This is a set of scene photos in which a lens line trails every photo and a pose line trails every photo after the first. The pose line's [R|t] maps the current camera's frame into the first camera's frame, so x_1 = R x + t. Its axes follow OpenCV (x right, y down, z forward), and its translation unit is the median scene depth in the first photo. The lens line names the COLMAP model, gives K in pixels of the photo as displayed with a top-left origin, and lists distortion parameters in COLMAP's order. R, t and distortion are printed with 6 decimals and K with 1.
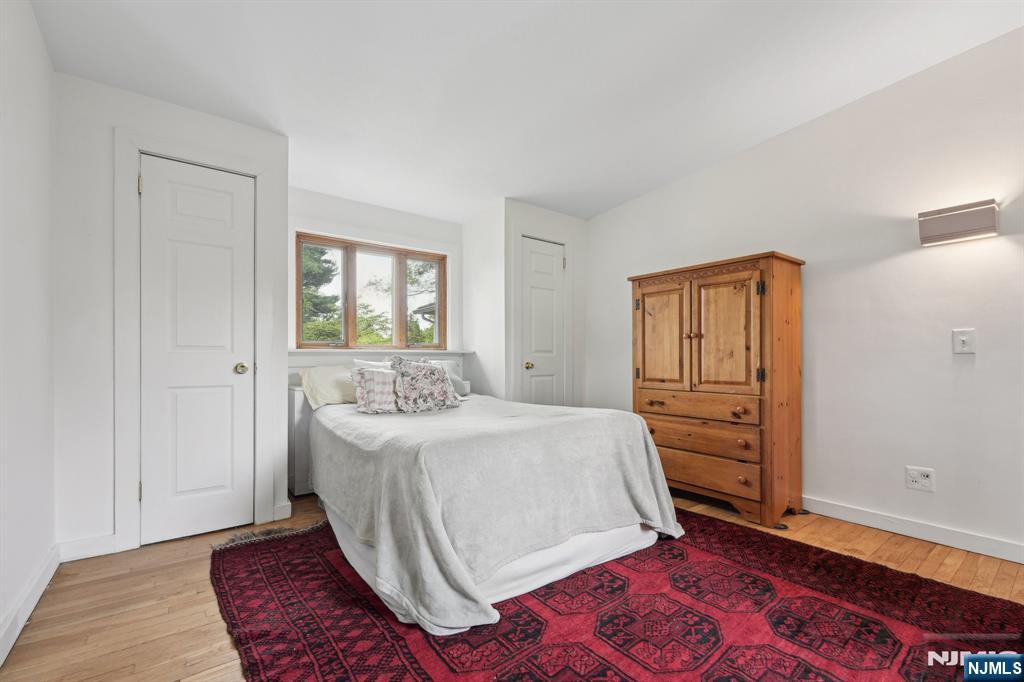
lens RADIAL K [[427.3, 0, 517.3], [0, 427.3, 361.6], [0, 0, 1]] dist [0.000157, 0.000017]
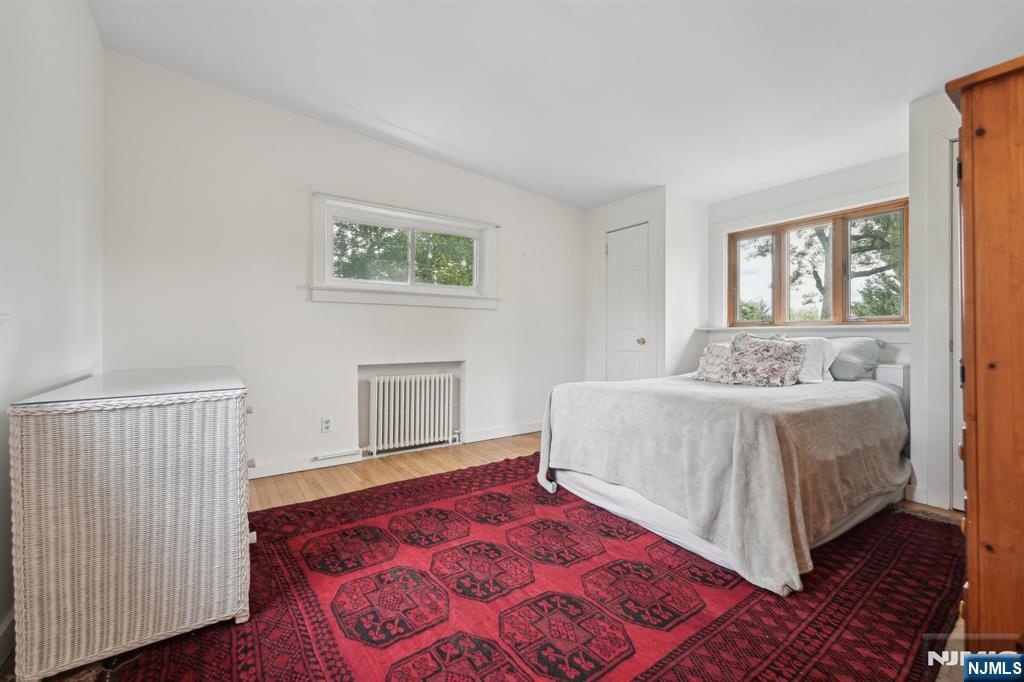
lens RADIAL K [[413.7, 0, 512.0], [0, 413.7, 341.0], [0, 0, 1]] dist [-0.001483, -0.000050]
pose [[-0.027499, 0.012196, -0.999547, 1.303606], [-0.010001, 0.999872, 0.012476, 0.001701], [0.999572, 0.010340, -0.027373, 0.742059]]
